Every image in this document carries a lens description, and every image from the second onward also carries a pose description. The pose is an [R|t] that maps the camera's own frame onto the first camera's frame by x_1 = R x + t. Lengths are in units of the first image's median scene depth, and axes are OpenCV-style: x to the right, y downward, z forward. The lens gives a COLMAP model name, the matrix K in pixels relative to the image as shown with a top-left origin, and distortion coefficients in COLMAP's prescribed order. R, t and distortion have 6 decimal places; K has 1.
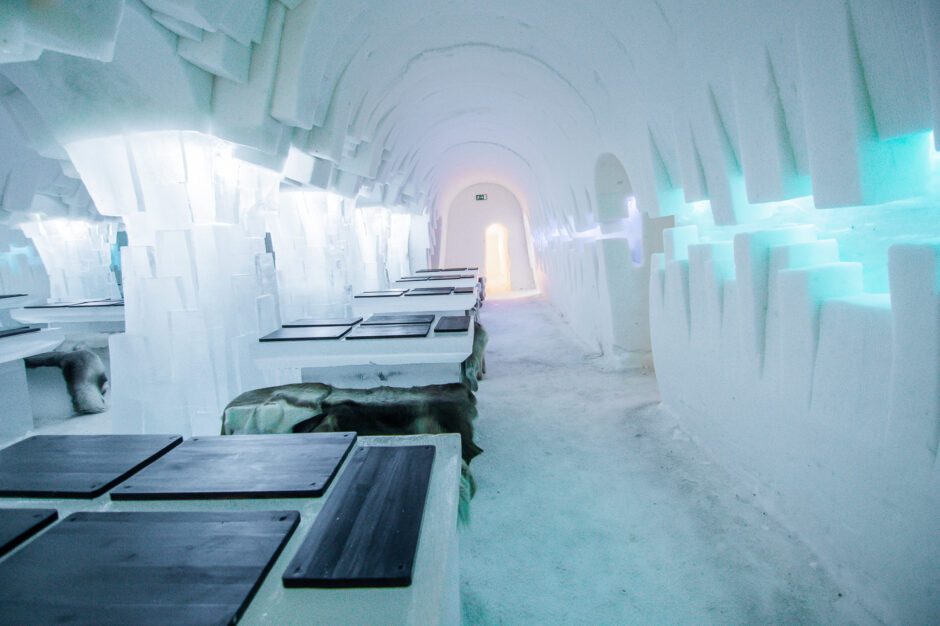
lens RADIAL K [[454.6, 0, 464.3], [0, 454.6, 306.6], [0, 0, 1]] dist [-0.020726, -0.000607]
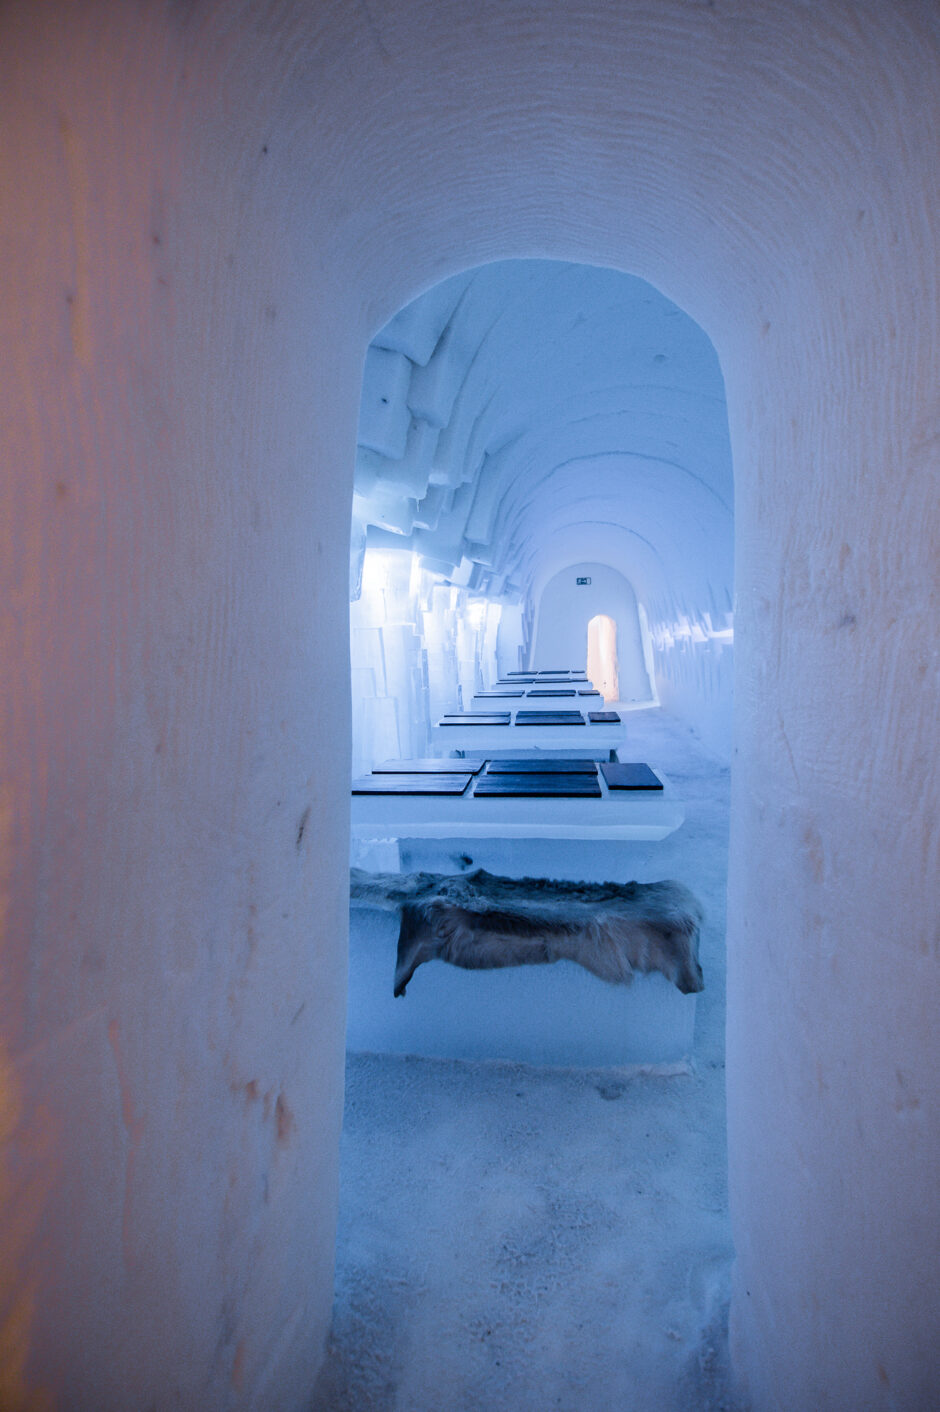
lens RADIAL K [[682.9, 0, 479.2], [0, 682.9, 697.3], [0, 0, 1]] dist [-0.020726, -0.000607]
pose [[0.997100, 0.023892, -0.072252, -0.138620], [-0.027476, 0.998420, -0.049017, 0.053363], [0.070967, 0.050860, 0.996181, -0.445966]]
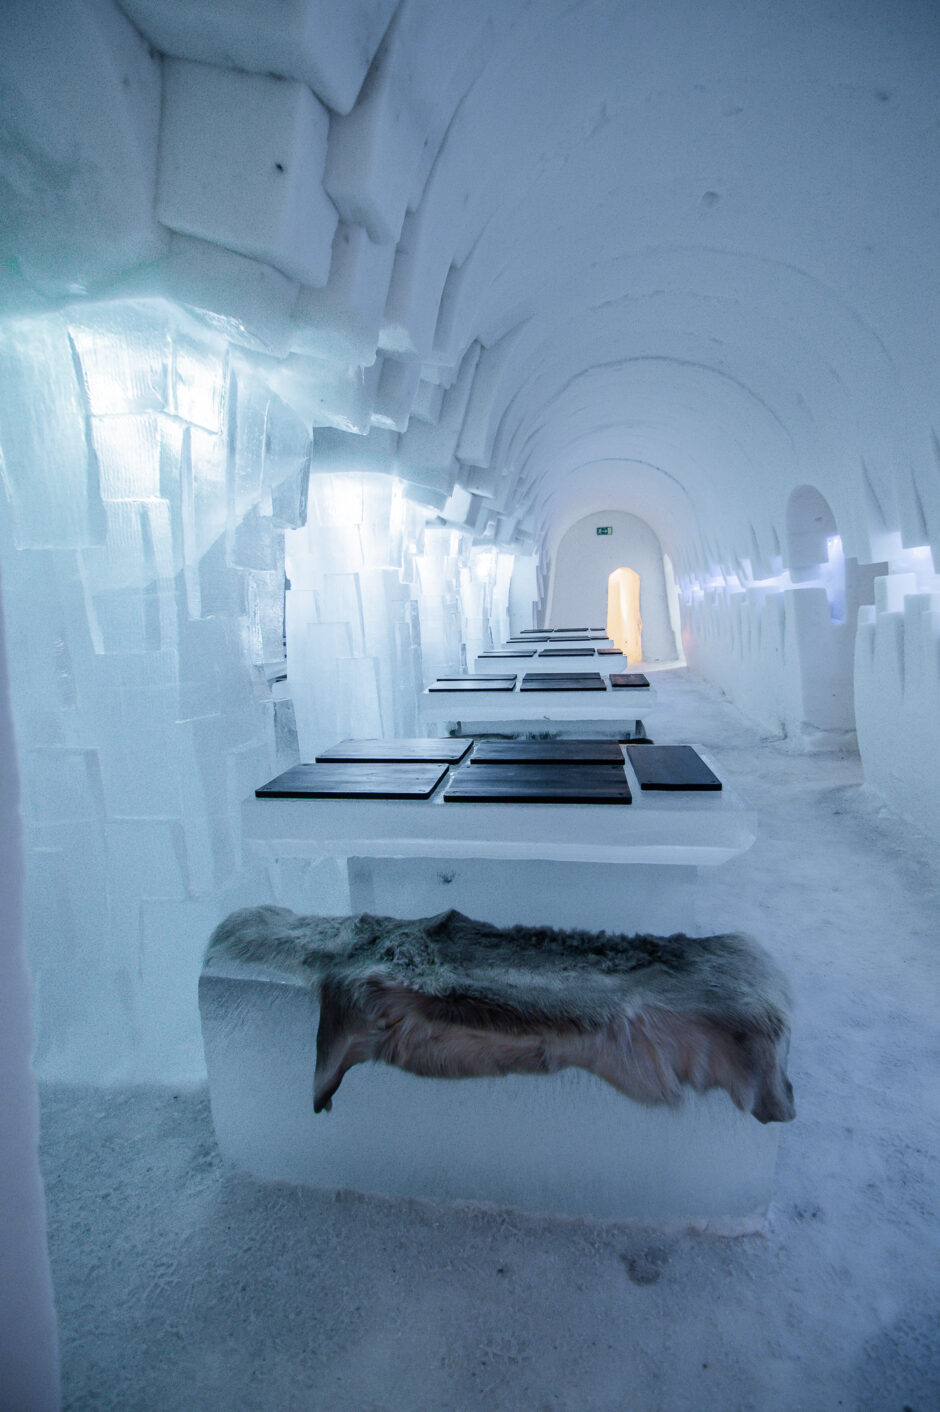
lens RADIAL K [[682.9, 0, 478.6], [0, 682.9, 706.2], [0, 0, 1]] dist [-0.020726, -0.000607]
pose [[0.994792, 0.024953, -0.098825, -0.125080], [-0.022888, 0.999497, 0.021974, 0.044727], [0.099323, -0.019598, 0.994862, -0.256092]]
